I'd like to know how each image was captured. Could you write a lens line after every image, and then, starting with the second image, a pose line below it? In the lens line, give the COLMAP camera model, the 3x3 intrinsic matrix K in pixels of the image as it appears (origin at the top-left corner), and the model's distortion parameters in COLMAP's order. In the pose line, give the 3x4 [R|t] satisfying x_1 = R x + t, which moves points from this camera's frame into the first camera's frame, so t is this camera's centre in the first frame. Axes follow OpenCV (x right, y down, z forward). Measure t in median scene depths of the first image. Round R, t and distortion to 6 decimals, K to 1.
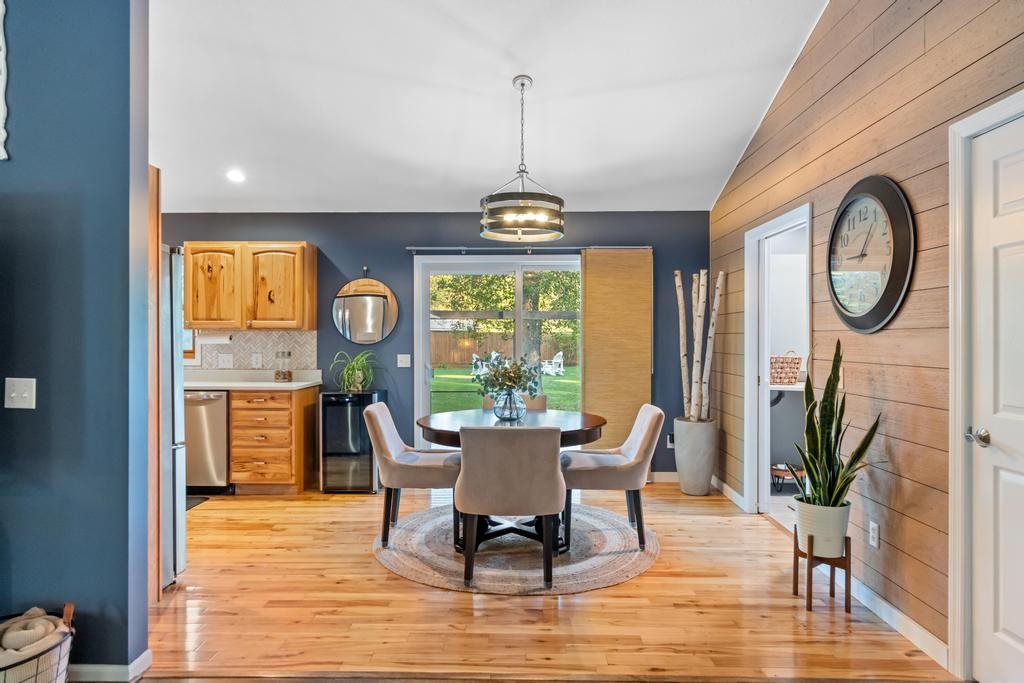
lens RADIAL K [[628.9, 0, 511.7], [0, 628.9, 338.0], [0, 0, 1]] dist [-0.002096, -0.000093]
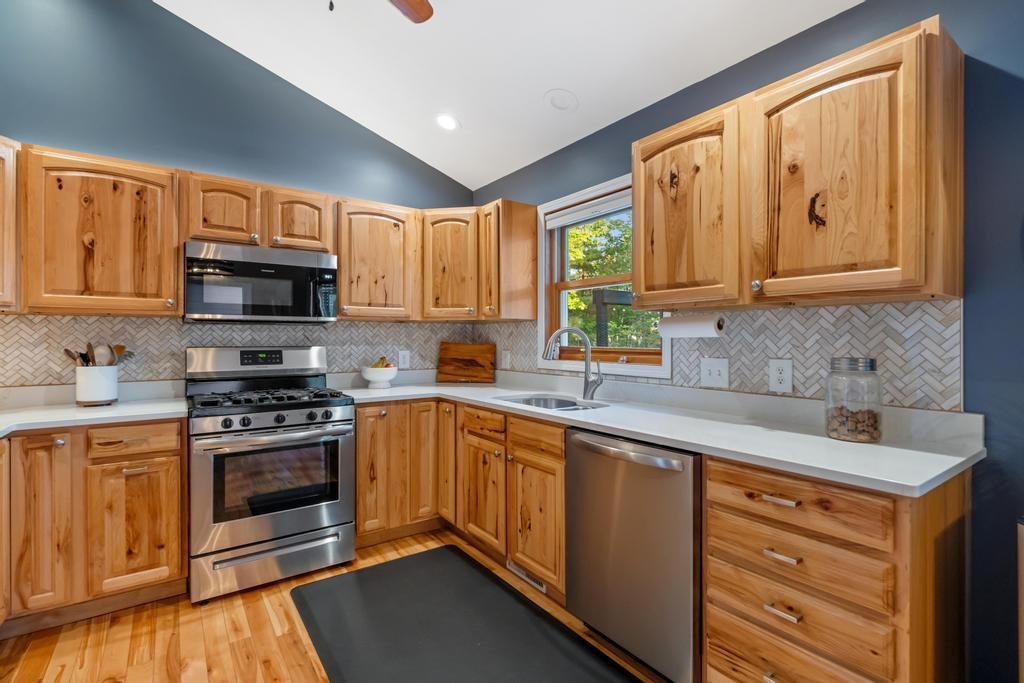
lens RADIAL K [[482.4, 0, 508.9], [0, 482.4, 338.8], [0, 0, 1]] dist [-0.000419, -0.000119]
pose [[0.604090, -0.000785, -0.796916, -0.264097], [0.000429, 1.000000, -0.000660, 0.010788], [0.796916, 0.000057, 0.604090, 0.678794]]
